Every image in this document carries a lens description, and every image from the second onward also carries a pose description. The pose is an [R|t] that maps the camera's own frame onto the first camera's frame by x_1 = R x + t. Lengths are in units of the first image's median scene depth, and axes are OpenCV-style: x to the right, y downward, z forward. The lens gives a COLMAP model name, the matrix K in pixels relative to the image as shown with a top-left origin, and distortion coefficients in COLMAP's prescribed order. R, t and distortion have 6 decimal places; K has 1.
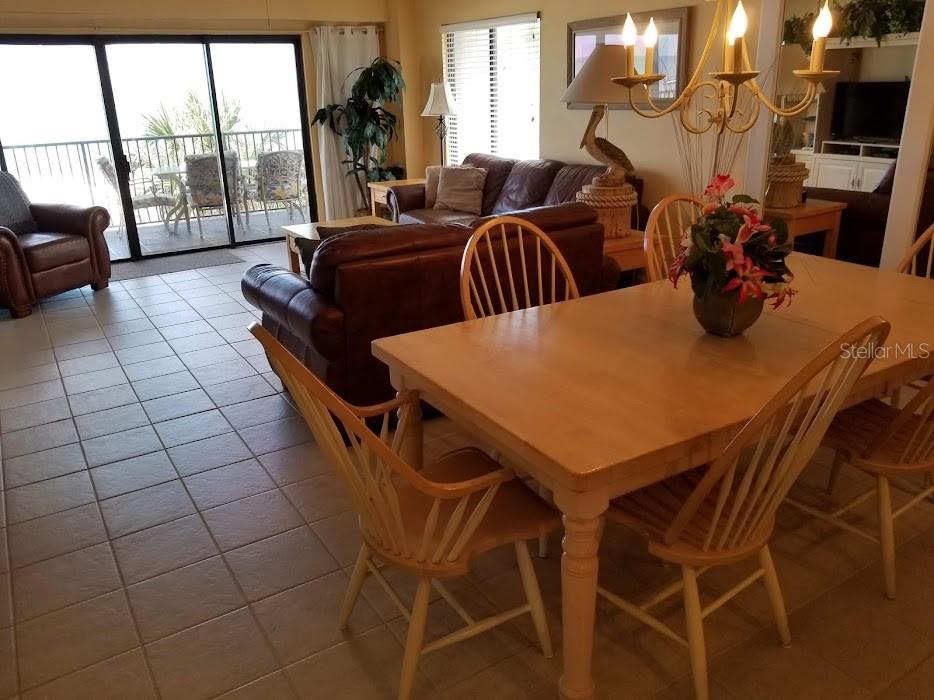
lens RADIAL K [[744.5, 0, 492.2], [0, 744.5, 332.9], [0, 0, 1]] dist [0.004277, -0.037973]
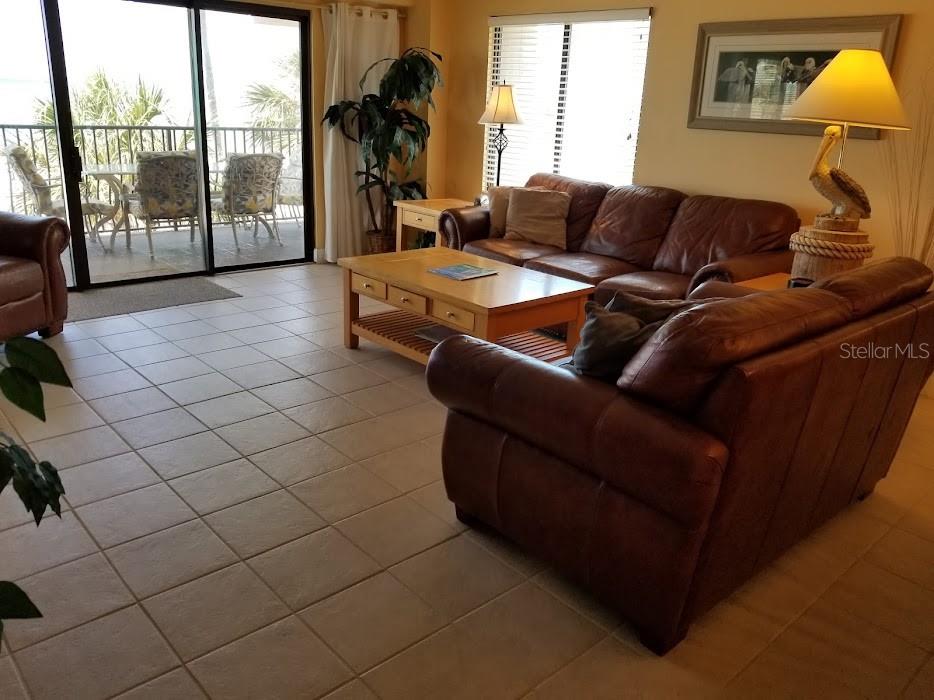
lens RADIAL K [[744.5, 0, 502.4], [0, 744.5, 331.0], [0, 0, 1]] dist [0.004277, -0.037973]
pose [[0.981684, 0.018071, 0.189658, -0.247173], [-0.013785, 0.999619, -0.023894, -0.052599], [-0.190017, 0.020842, 0.981559, 0.230986]]
